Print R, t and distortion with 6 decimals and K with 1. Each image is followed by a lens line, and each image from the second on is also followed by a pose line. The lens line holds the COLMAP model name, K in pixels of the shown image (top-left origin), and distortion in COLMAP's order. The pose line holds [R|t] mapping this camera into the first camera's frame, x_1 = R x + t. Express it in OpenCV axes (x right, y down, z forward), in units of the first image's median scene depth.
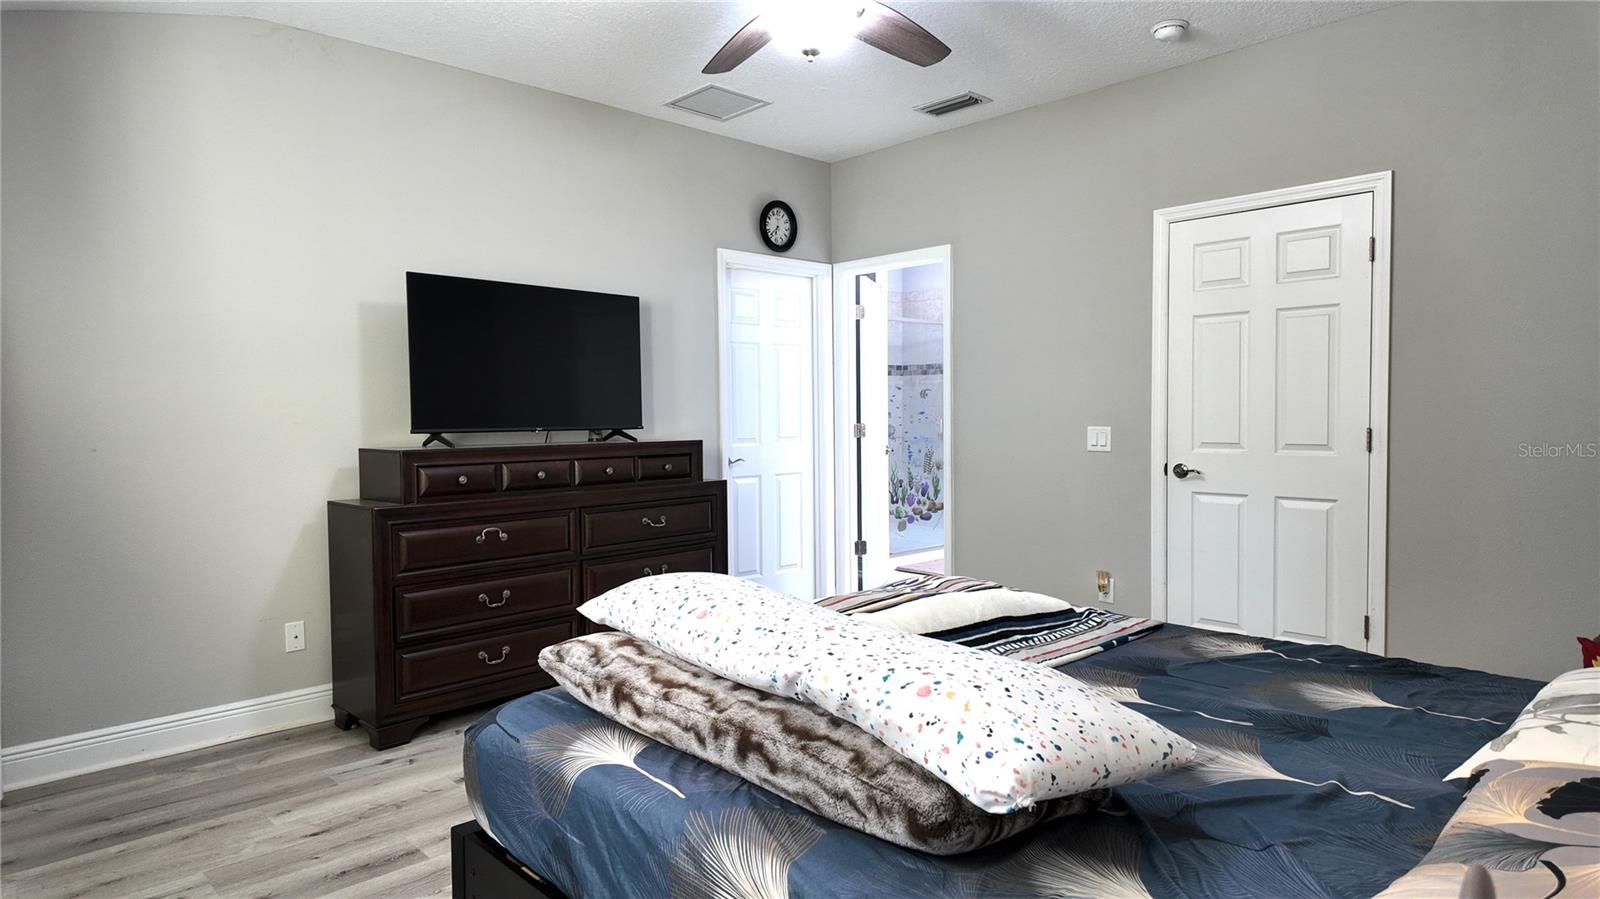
lens RADIAL K [[935.6, 0, 800.0], [0, 935.6, 449.5], [0, 0, 1]] dist [0.001757, 0.000108]
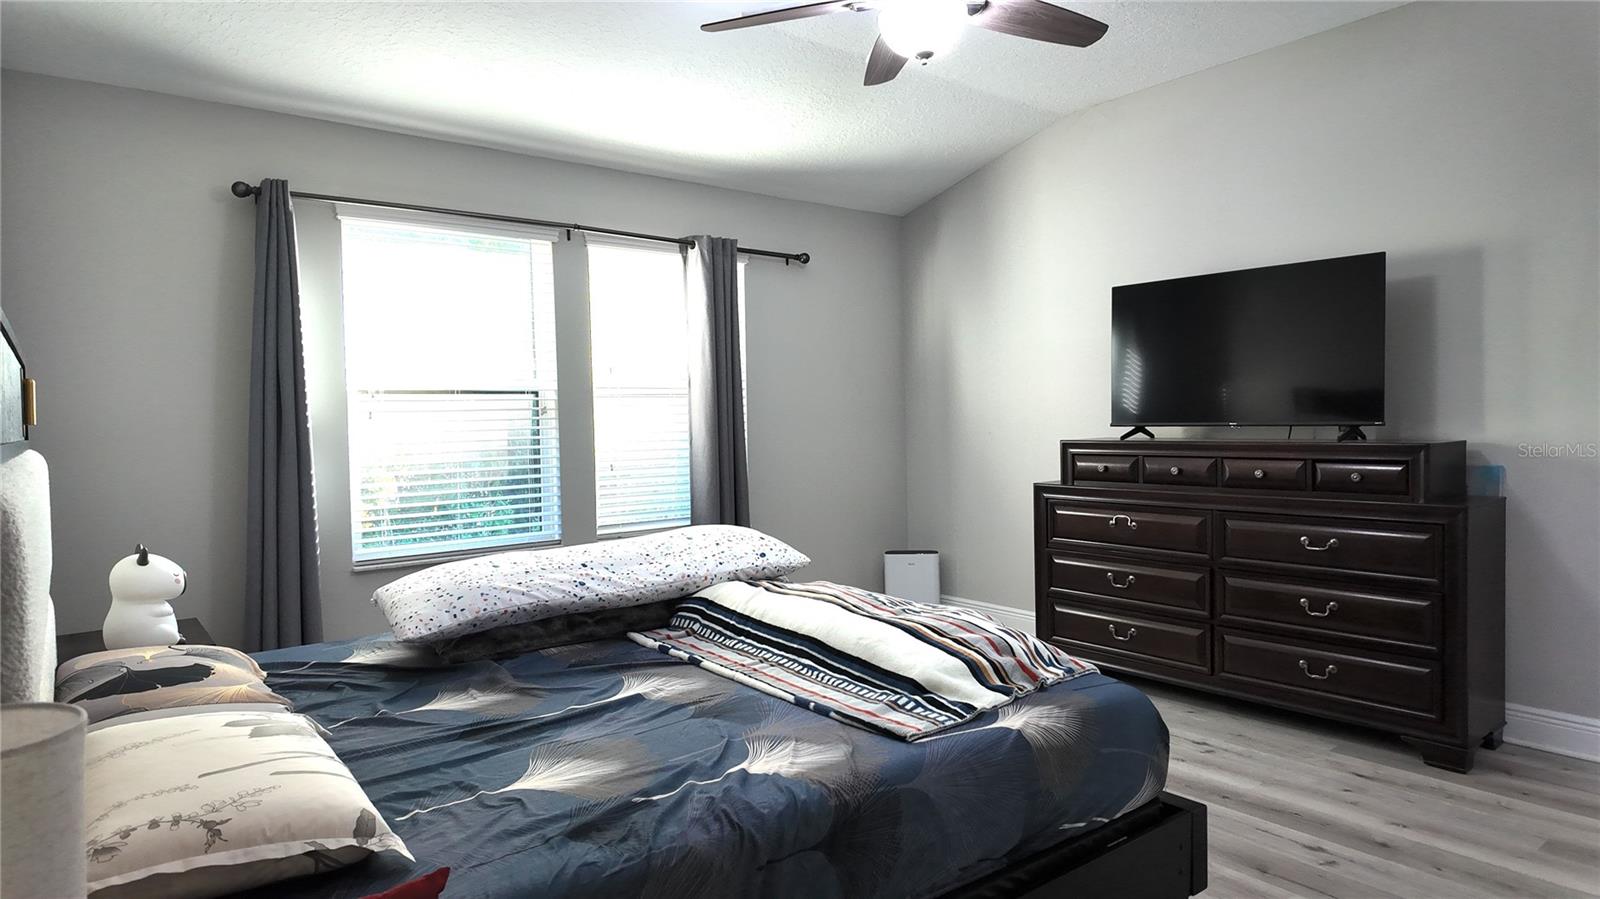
lens RADIAL K [[935.6, 0, 800.0], [0, 935.6, 449.5], [0, 0, 1]] dist [0.001757, 0.000108]
pose [[-0.117155, 0.044461, -0.992118, 0.808313], [-0.014597, 0.998812, 0.046484, -0.037656], [0.993006, 0.019928, -0.116367, 0.770893]]
